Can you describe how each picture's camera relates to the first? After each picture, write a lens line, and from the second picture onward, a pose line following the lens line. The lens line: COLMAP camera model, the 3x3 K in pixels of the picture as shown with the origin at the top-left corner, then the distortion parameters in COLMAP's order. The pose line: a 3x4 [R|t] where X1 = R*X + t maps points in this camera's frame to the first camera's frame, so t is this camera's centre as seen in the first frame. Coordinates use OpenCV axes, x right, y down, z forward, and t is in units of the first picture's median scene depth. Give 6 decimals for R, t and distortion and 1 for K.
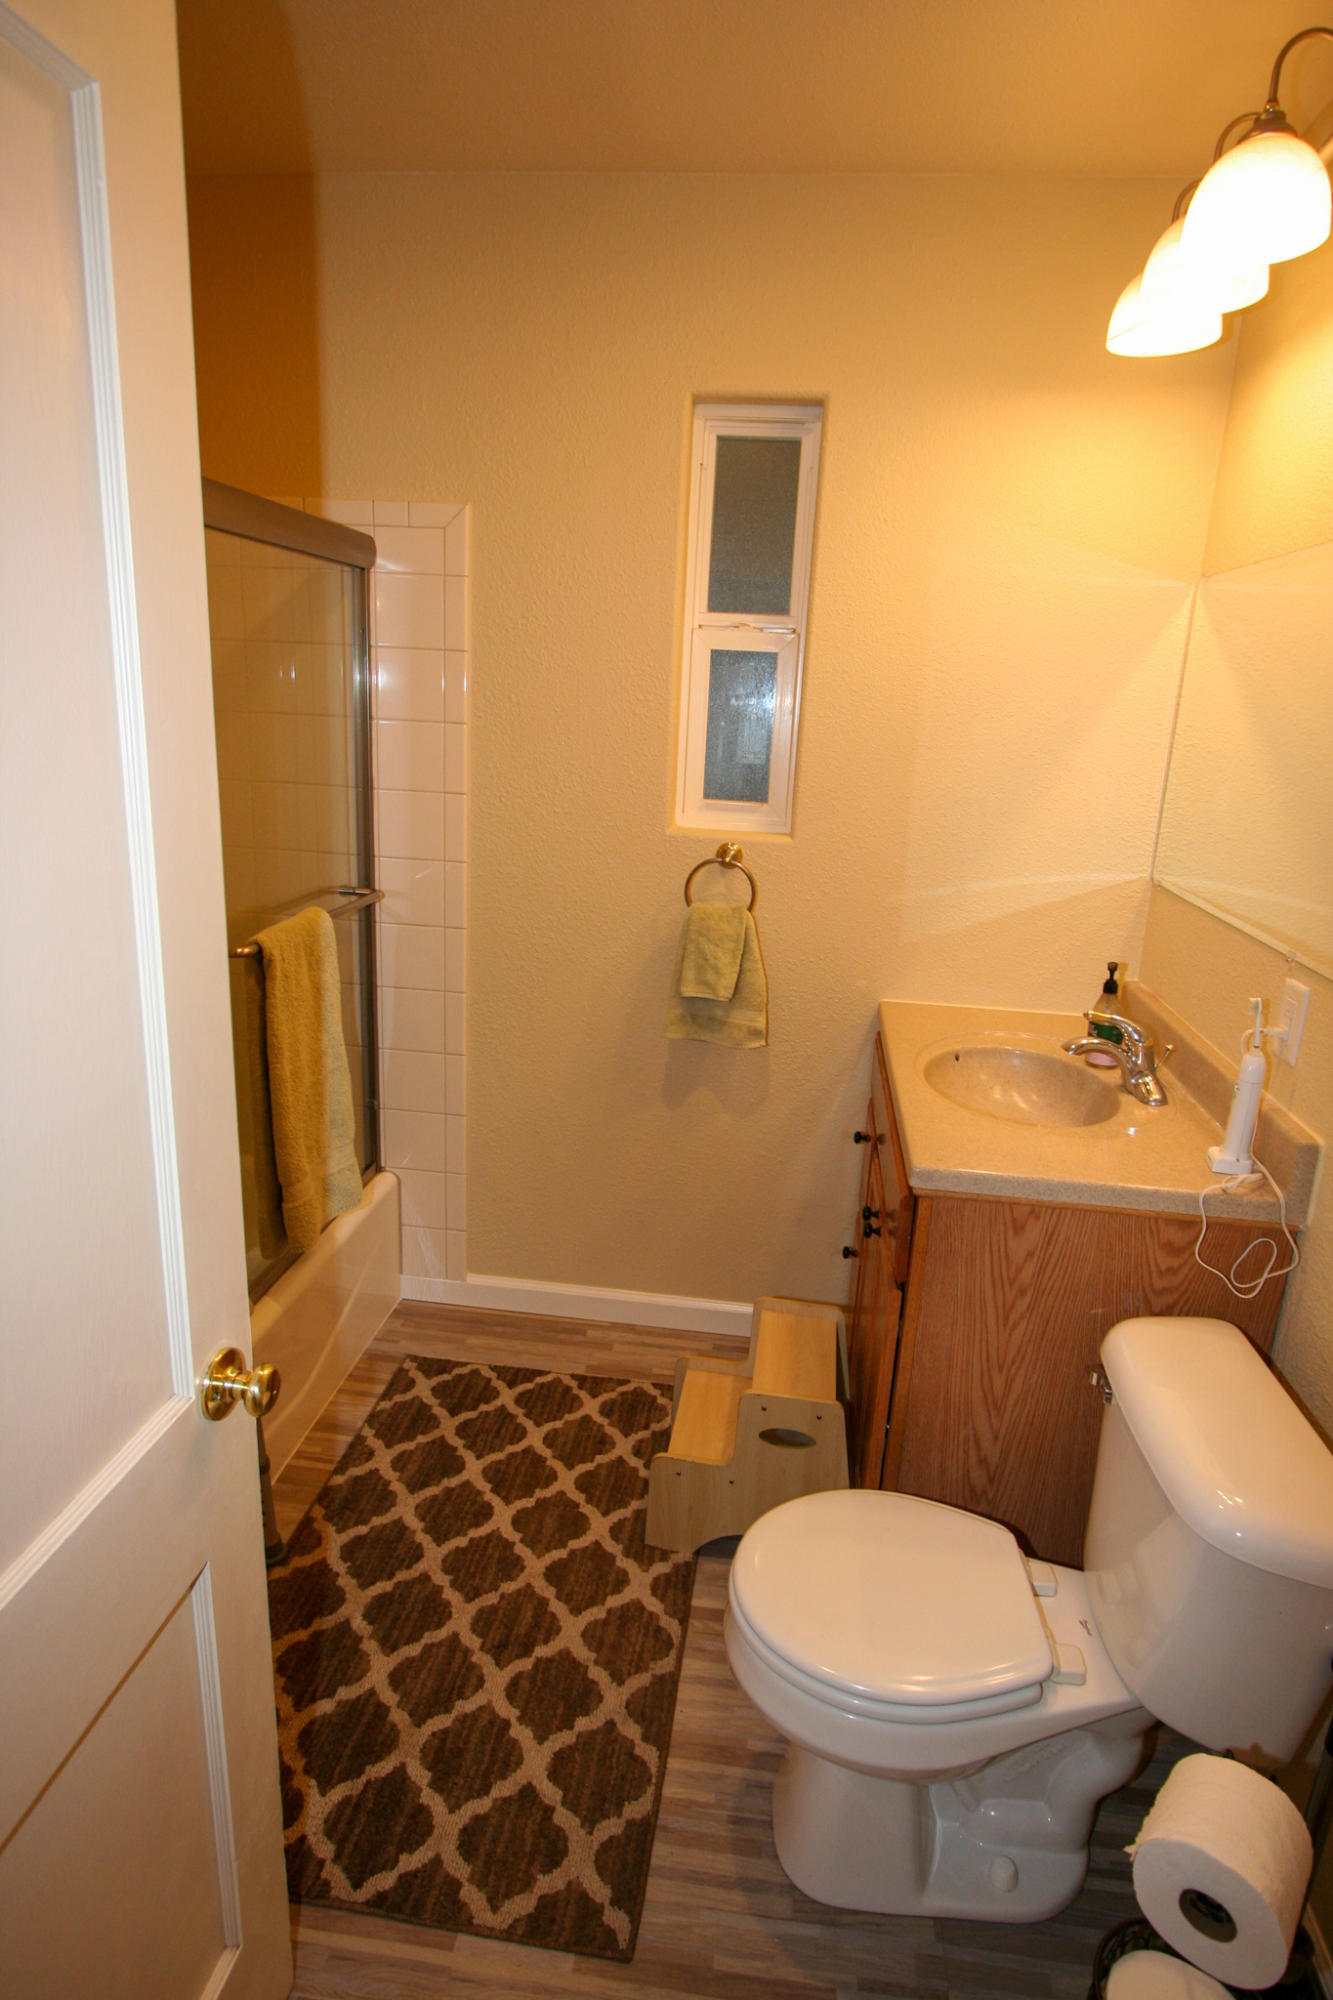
lens RADIAL K [[1095.6, 0, 677.1], [0, 1095.6, 987.6], [0, 0, 1]] dist [-0.013372, 0.001104]
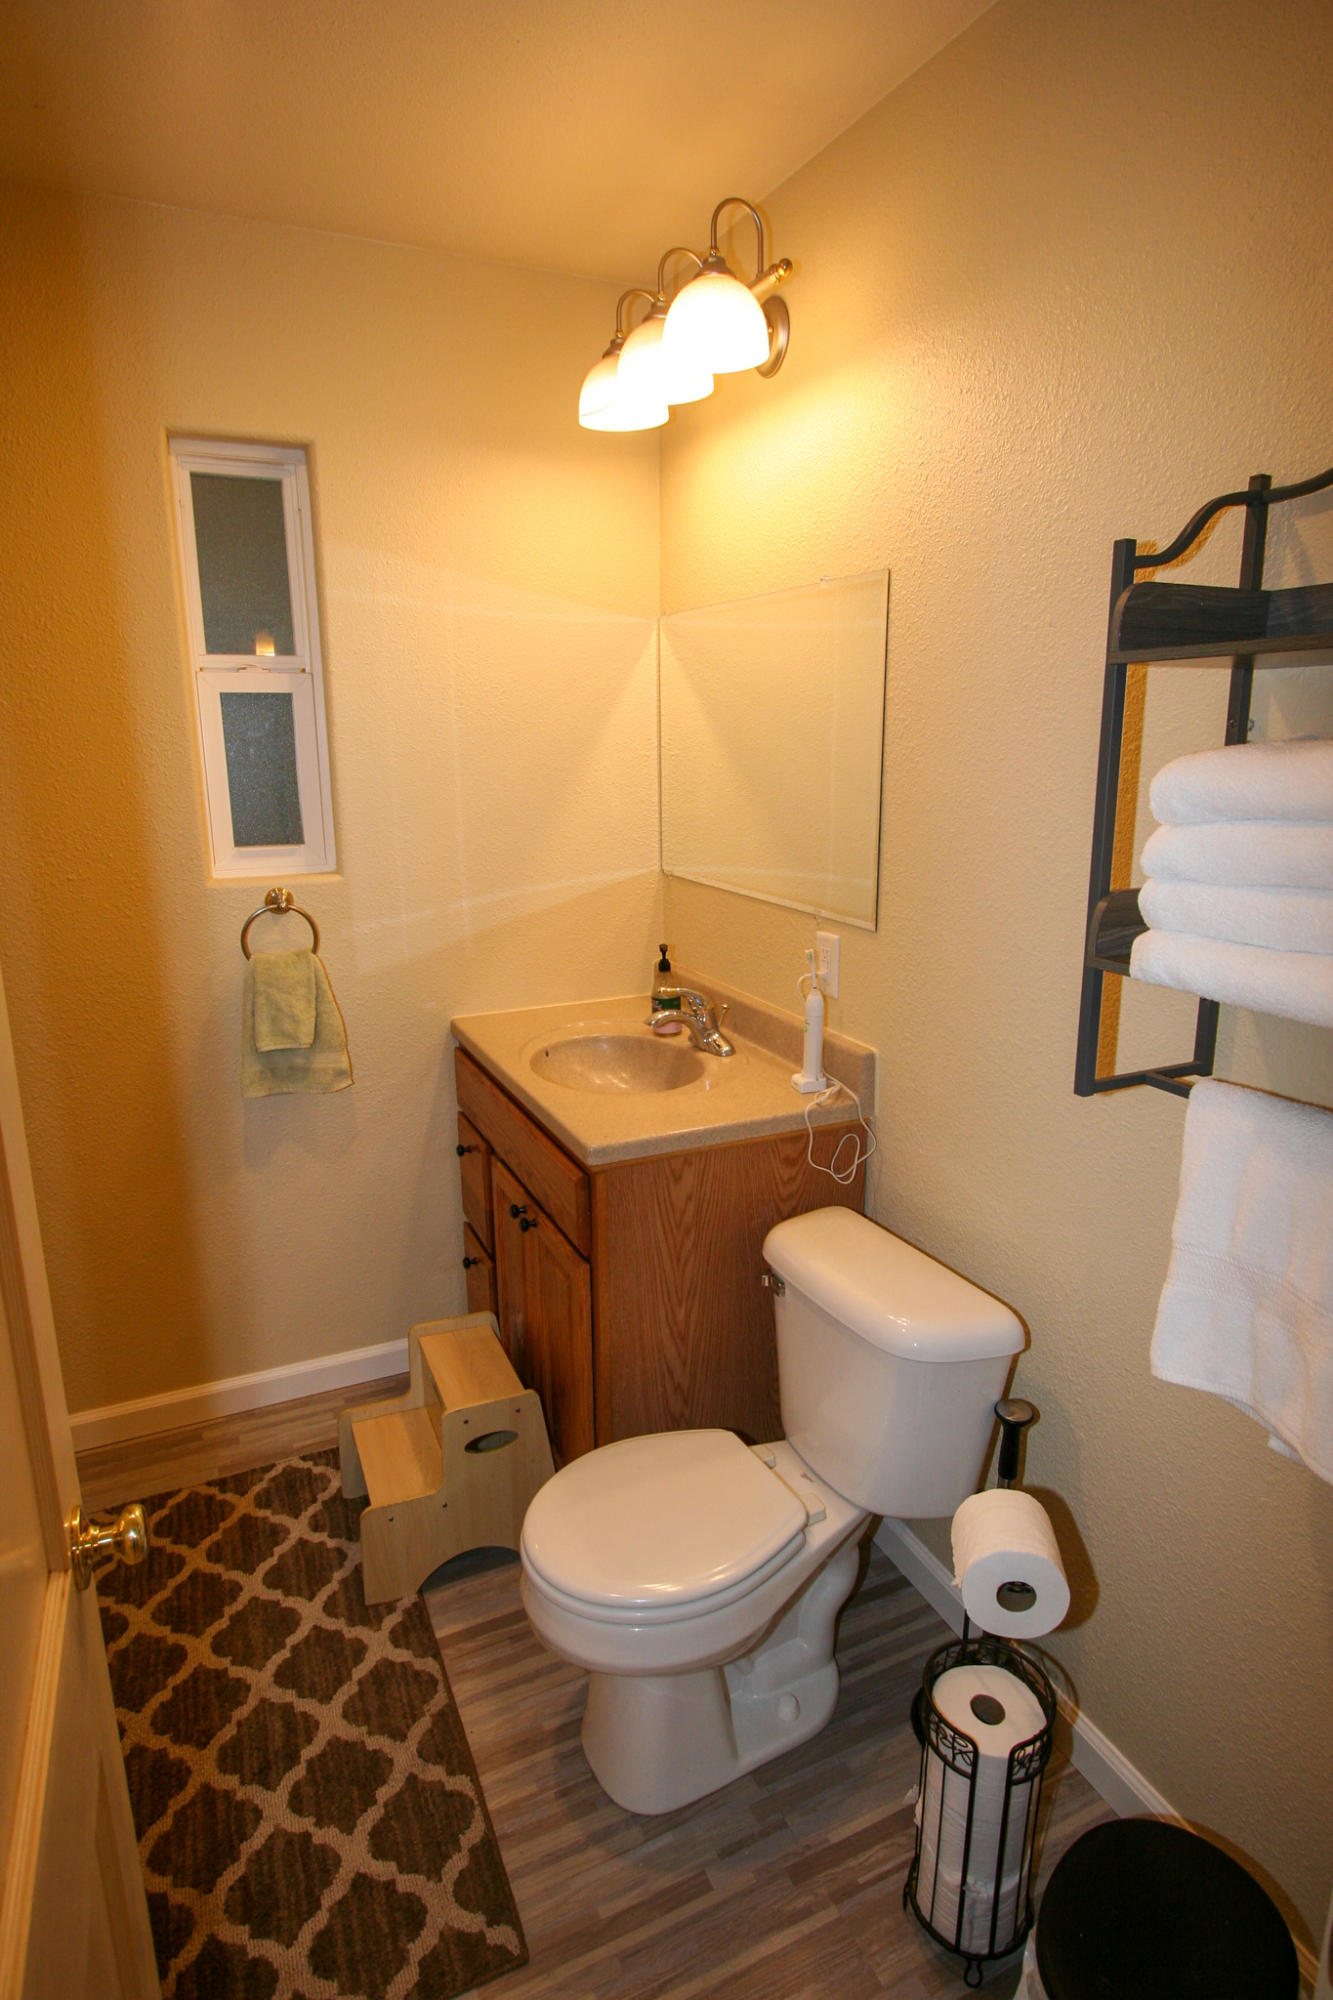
lens RADIAL K [[1095.6, 0, 677.1], [0, 1095.6, 987.6], [0, 0, 1]] dist [-0.013372, 0.001104]
pose [[0.848981, -0.174090, 0.498922, -0.206994], [0.183822, 0.982501, 0.030029, -0.012135], [-0.495419, 0.066219, 0.866126, -0.018313]]
